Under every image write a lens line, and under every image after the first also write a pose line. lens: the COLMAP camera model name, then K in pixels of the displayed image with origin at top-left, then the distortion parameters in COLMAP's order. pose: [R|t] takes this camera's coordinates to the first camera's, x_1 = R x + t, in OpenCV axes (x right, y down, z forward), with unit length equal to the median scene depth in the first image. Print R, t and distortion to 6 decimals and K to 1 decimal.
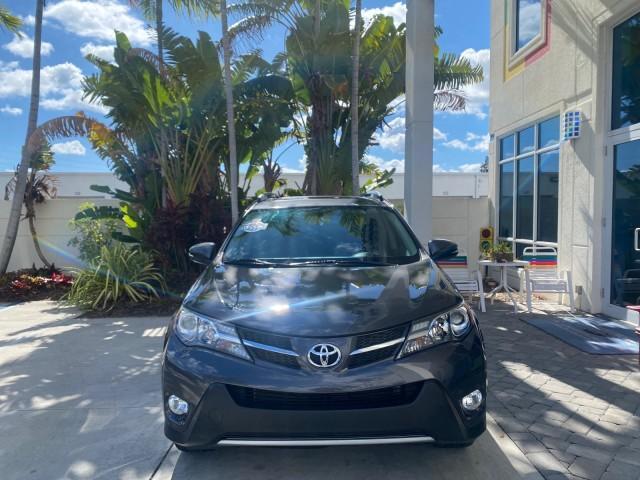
lens RADIAL K [[491.3, 0, 319.2], [0, 491.3, 236.7], [0, 0, 1]] dist [0.014042, -0.009585]
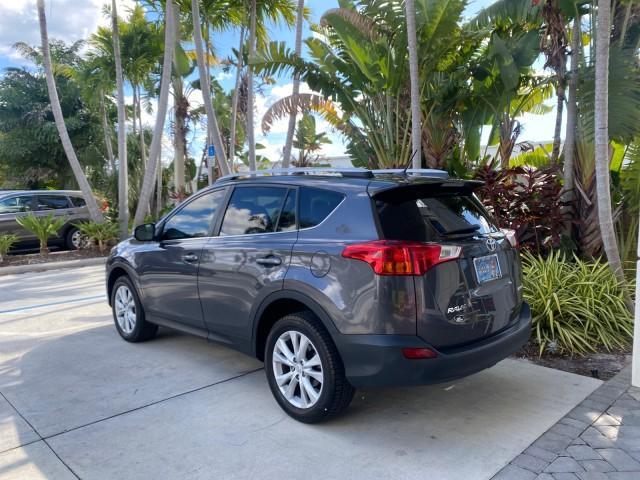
lens RADIAL K [[491.3, 0, 319.2], [0, 491.3, 236.7], [0, 0, 1]] dist [0.014042, -0.009585]
pose [[0.689753, 0.064727, -0.721146, 0.239931], [-0.029090, 0.997669, 0.061723, -0.018298], [0.723460, -0.021595, 0.690029, 0.312685]]
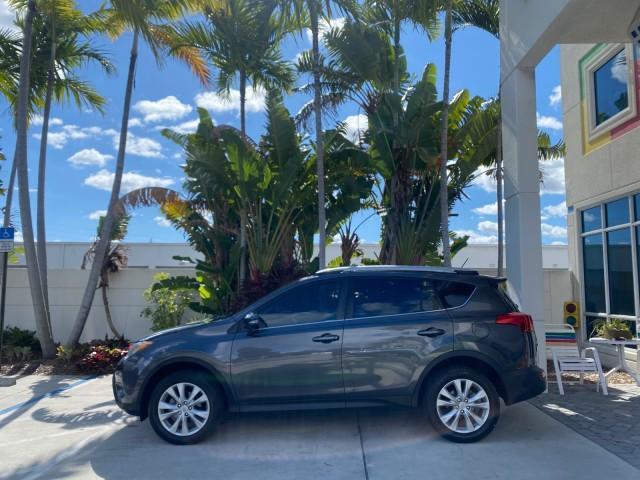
lens RADIAL K [[491.3, 0, 319.2], [0, 491.3, 236.7], [0, 0, 1]] dist [0.014042, -0.009585]
pose [[0.999377, 0.005413, -0.034874, -0.128841], [-0.010355, 0.989648, -0.143142, -0.001998], [0.033738, 0.143414, 0.989087, 0.021943]]
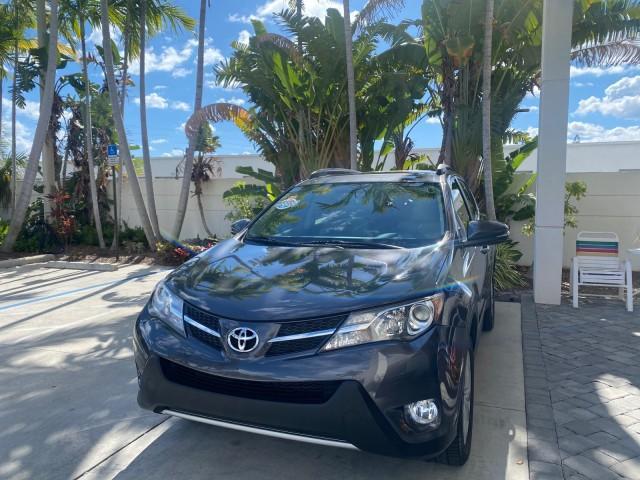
lens RADIAL K [[490.4, 0, 320.8], [0, 490.4, 233.7], [0, 0, 1]] dist [0.012179, -0.004135]
pose [[0.927060, 0.031052, -0.373625, 0.119875], [-0.016037, 0.998937, 0.043228, -0.001417], [0.374570, -0.034083, 0.926572, 0.044900]]
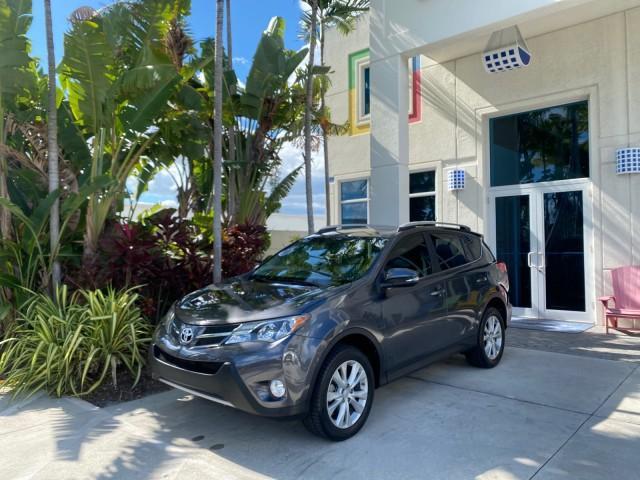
lens RADIAL K [[491.3, 0, 319.2], [0, 491.3, 236.7], [0, 0, 1]] dist [0.014042, -0.009585]
pose [[0.680378, 0.016729, 0.732670, -0.577636], [0.036144, 0.997757, -0.056346, -0.002893], [-0.731969, 0.064818, 0.678247, 0.273091]]
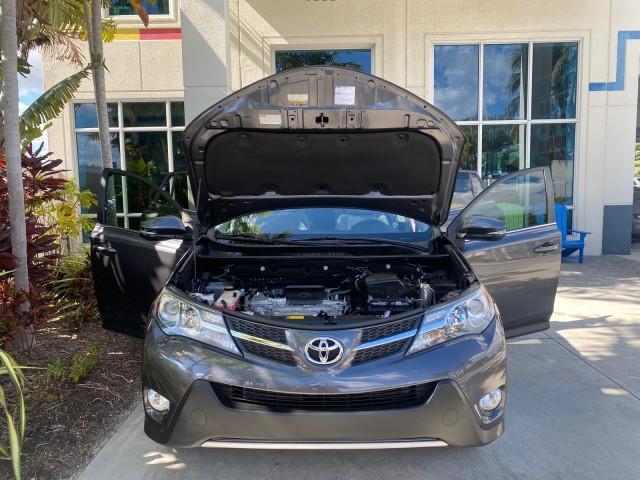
lens RADIAL K [[491.3, 0, 319.2], [0, 491.3, 236.7], [0, 0, 1]] dist [0.014042, -0.009585]
pose [[0.021906, -0.091942, 0.995523, -0.566486], [0.056613, 0.994279, 0.090581, -0.017308], [-0.998156, 0.054376, 0.026986, 0.604075]]
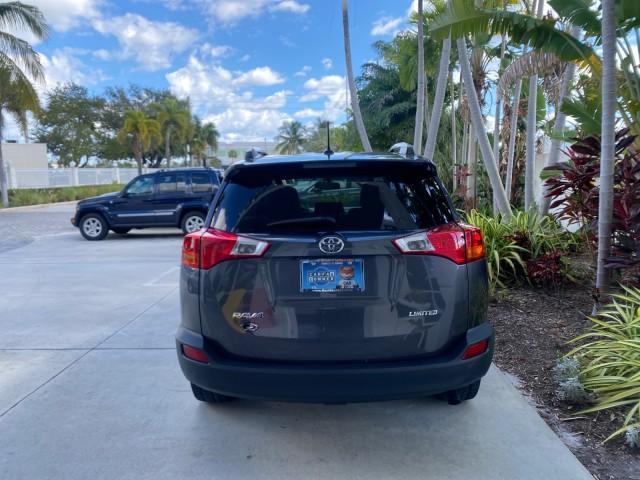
lens RADIAL K [[492.4, 0, 313.6], [0, 492.4, 238.8], [0, 0, 1]] dist [0.007715, -0.002215]
pose [[-0.050026, 0.134894, -0.989596, 0.324583], [-0.023956, 0.990390, 0.136213, -0.031820], [0.998461, 0.030521, -0.046314, 0.620662]]
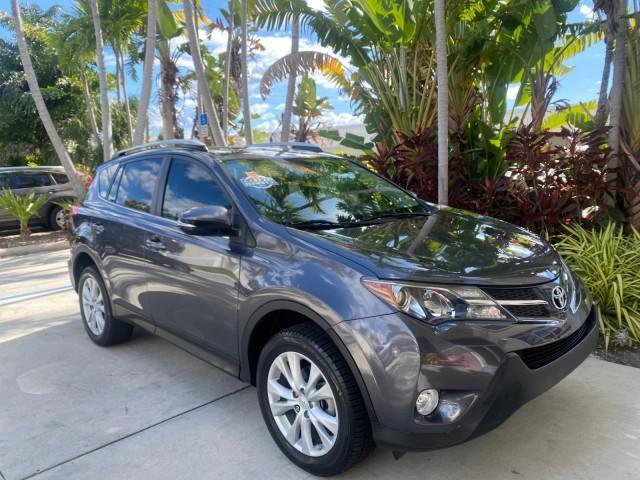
lens RADIAL K [[491.3, 0, 319.2], [0, 491.3, 236.7], [0, 0, 1]] dist [0.014042, -0.009585]
pose [[0.702591, 0.090325, -0.705838, 0.166388], [-0.010908, 0.993162, 0.116235, -0.016358], [0.711510, -0.073966, 0.698772, 0.348266]]
